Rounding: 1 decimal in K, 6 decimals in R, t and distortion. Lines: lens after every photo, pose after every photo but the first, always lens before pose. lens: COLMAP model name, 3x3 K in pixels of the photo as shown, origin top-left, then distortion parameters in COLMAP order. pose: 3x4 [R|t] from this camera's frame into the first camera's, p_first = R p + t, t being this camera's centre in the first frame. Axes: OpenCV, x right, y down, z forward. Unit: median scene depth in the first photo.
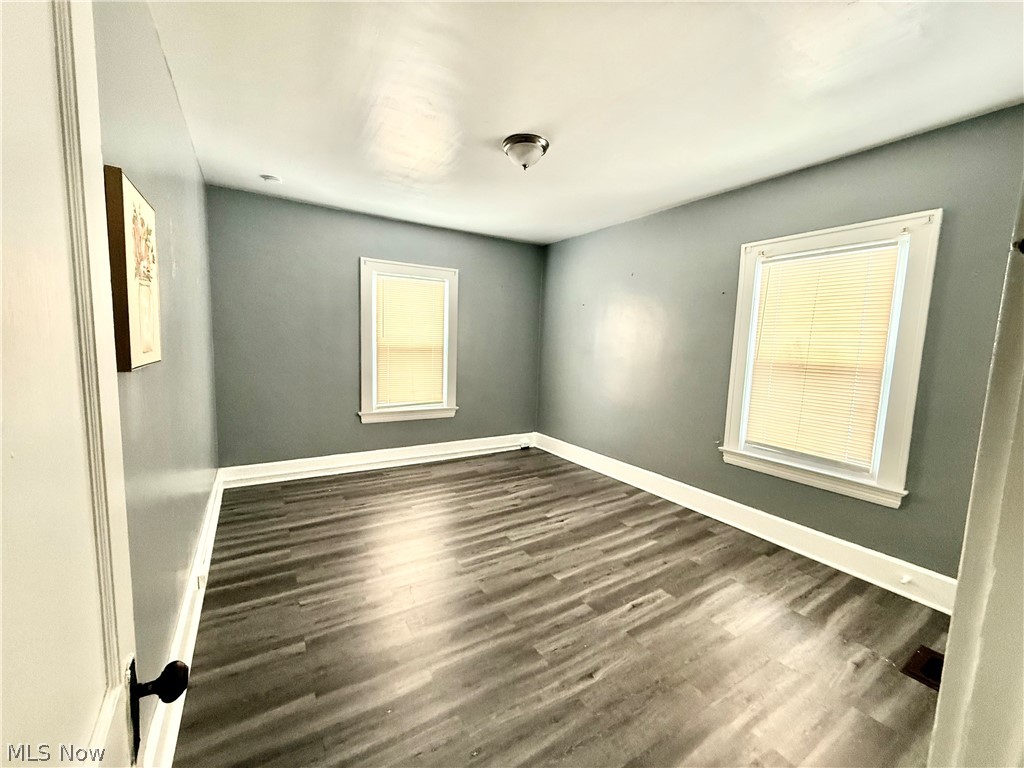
lens RADIAL K [[410.6, 0, 510.5], [0, 410.6, 384.4], [0, 0, 1]] dist [-0.002987, -0.000134]
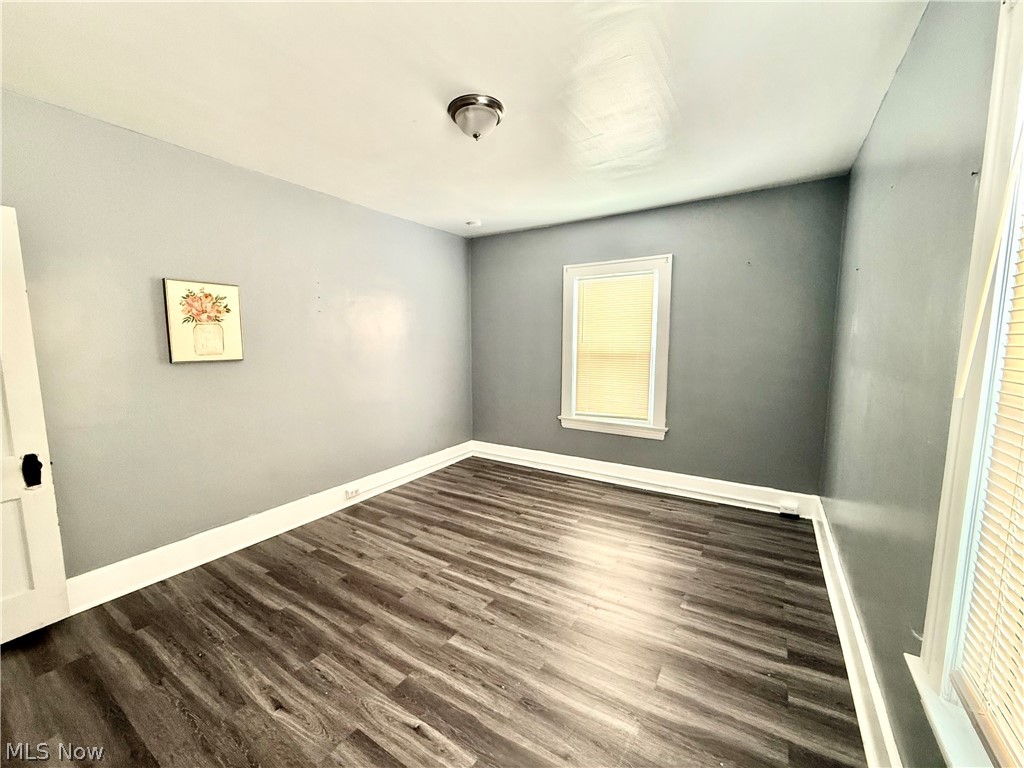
lens RADIAL K [[410.6, 0, 507.3], [0, 410.6, 383.7], [0, 0, 1]] dist [-0.002987, -0.000134]
pose [[0.429576, 0.065237, -0.900671, 0.589777], [-0.082929, 0.996022, 0.032590, -0.041706], [0.899215, 0.060692, 0.433277, 0.502887]]
